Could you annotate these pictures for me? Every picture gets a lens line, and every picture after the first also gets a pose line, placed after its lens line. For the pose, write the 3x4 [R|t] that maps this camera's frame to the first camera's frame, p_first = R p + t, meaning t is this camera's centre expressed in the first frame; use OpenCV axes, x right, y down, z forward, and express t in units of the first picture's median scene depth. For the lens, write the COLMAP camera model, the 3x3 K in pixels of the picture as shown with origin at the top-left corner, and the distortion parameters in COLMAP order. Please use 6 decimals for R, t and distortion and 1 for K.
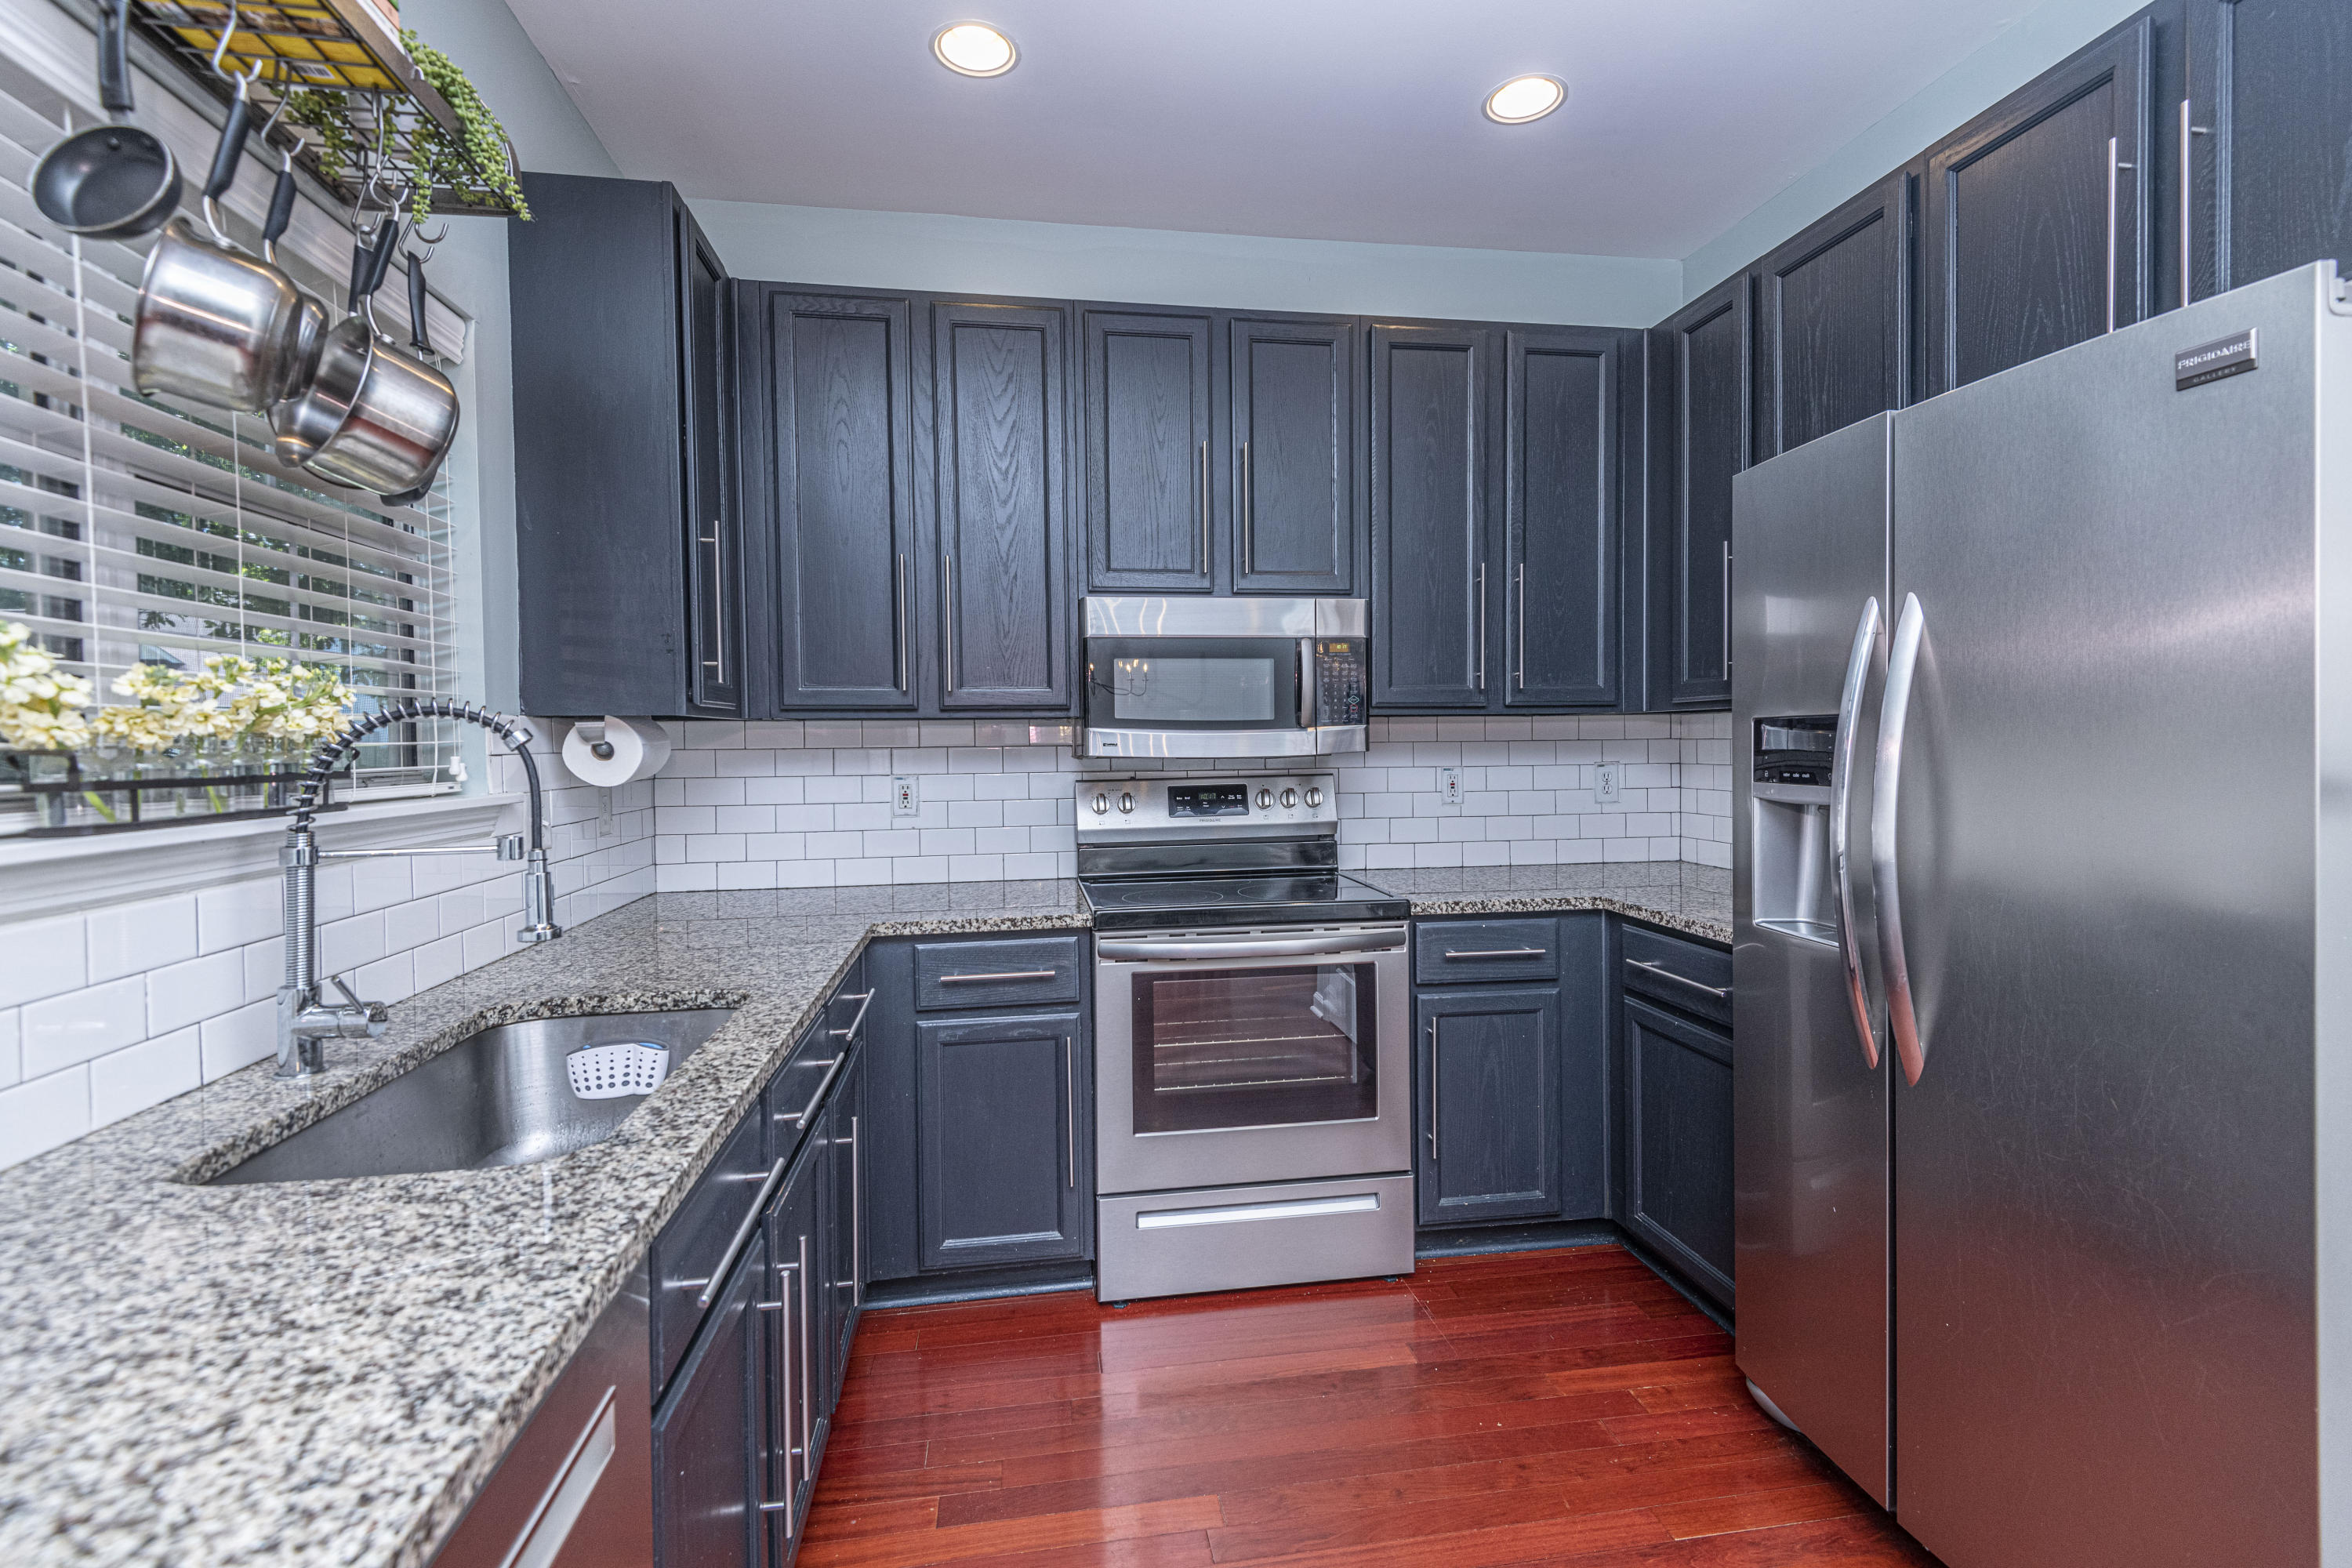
lens RADIAL K [[1060.0, 0, 1180.5], [0, 1060.0, 761.6], [0, 0, 1]] dist [0.034881, -0.019360]
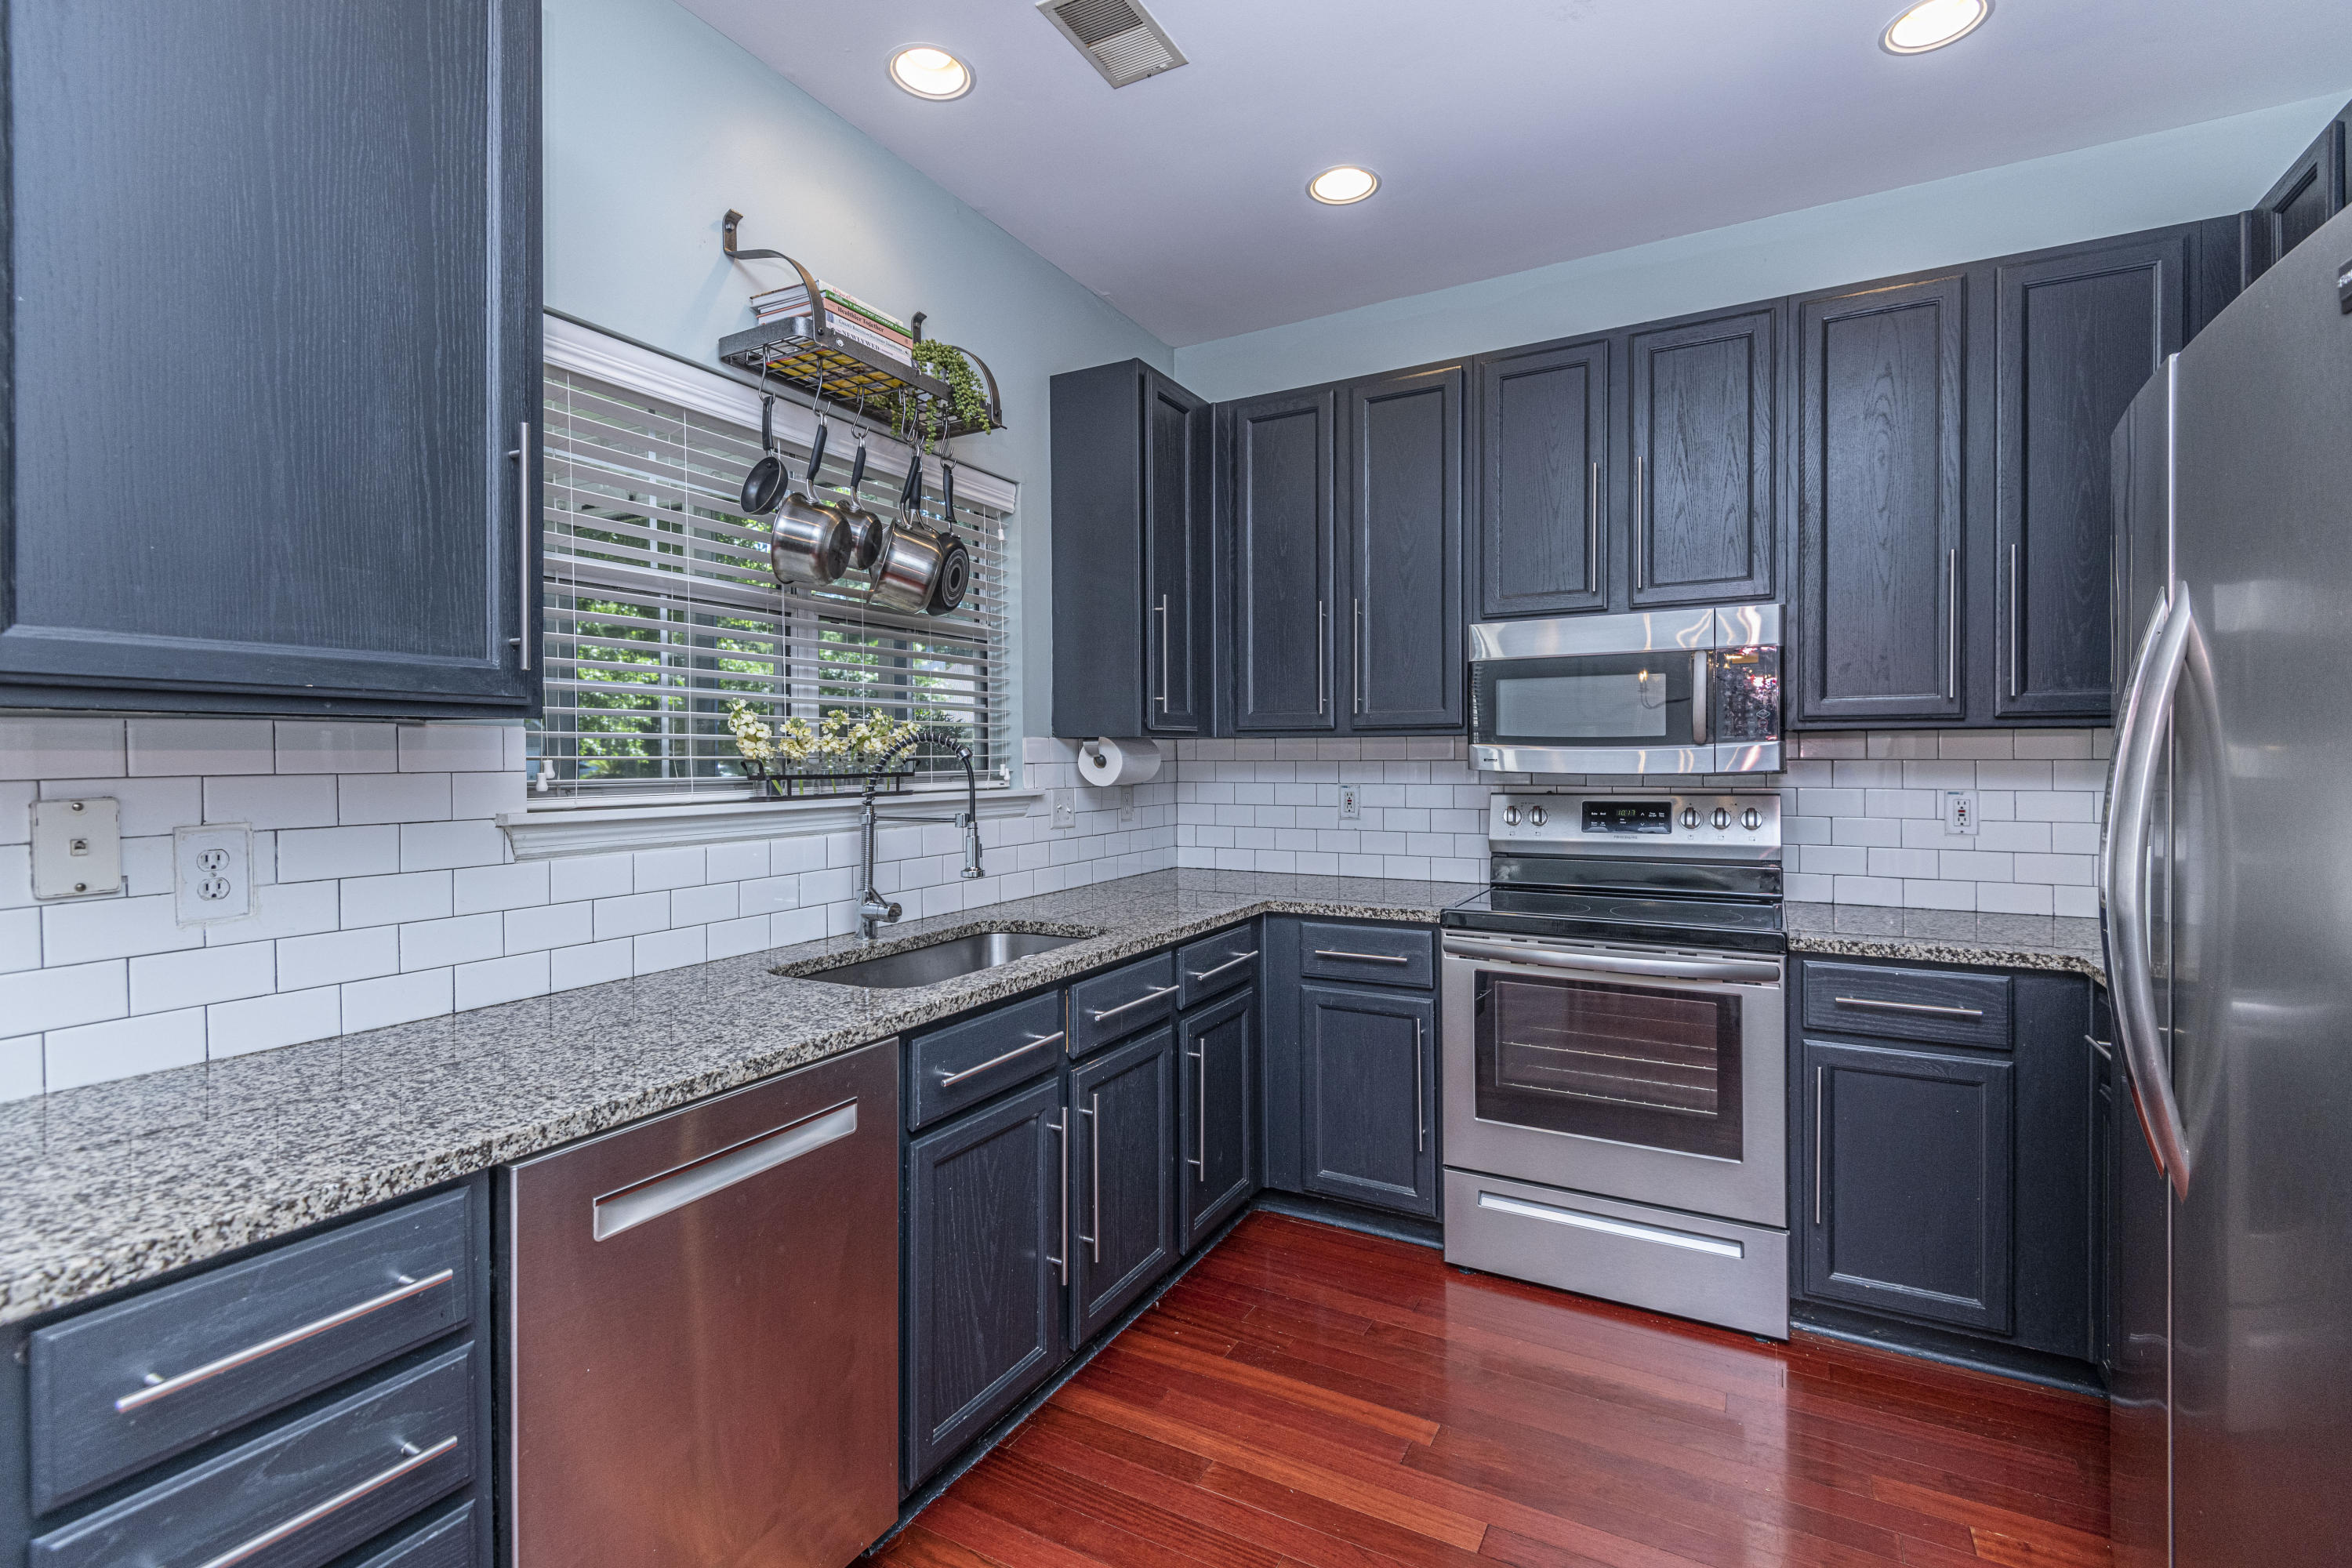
lens RADIAL K [[1052.8, 0, 1182.5], [0, 1052.8, 763.9], [0, 0, 1]] dist [0.042001, -0.030135]
pose [[0.790497, 0.011380, -0.612361, 0.359847], [-0.016306, 0.999864, -0.002468, -0.004620], [0.612249, 0.011937, 0.790575, -0.045208]]
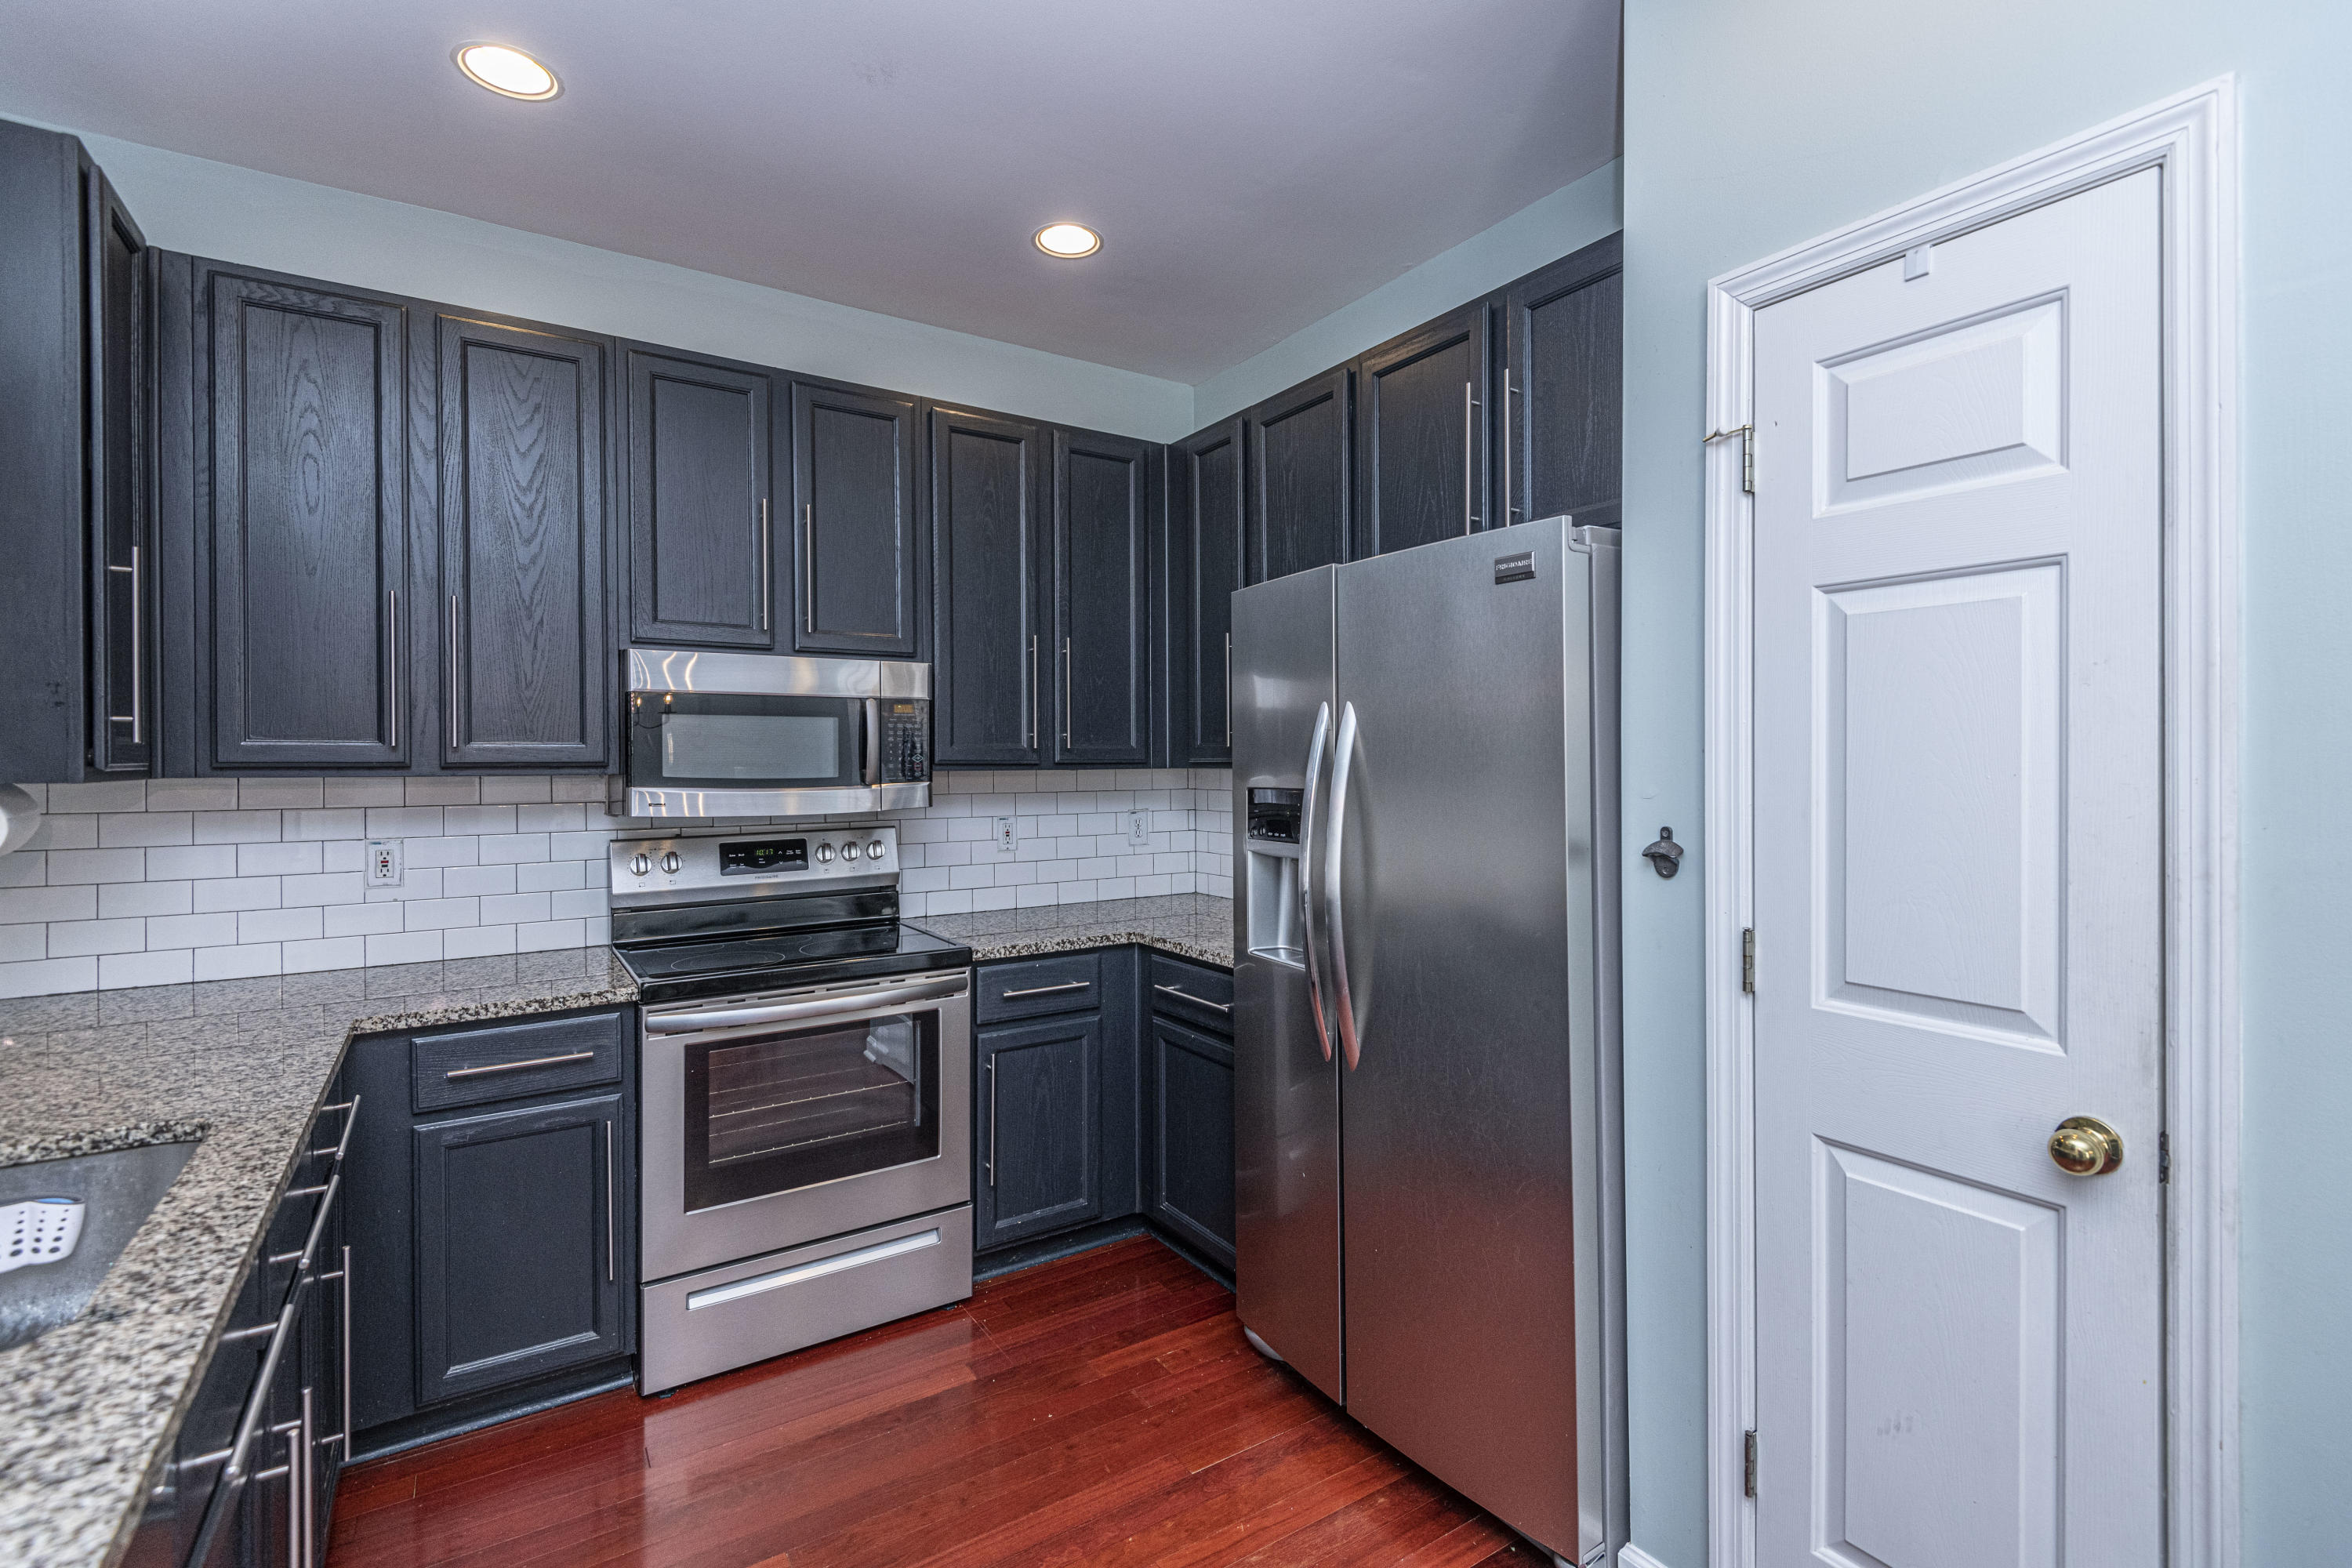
lens RADIAL K [[1052.8, 0, 1182.5], [0, 1052.8, 763.9], [0, 0, 1]] dist [0.042001, -0.030135]
pose [[0.910555, 0.005066, 0.413358, -0.032562], [0.004111, 0.999765, -0.021306, -0.031726], [-0.413368, 0.021100, 0.910319, -0.068811]]
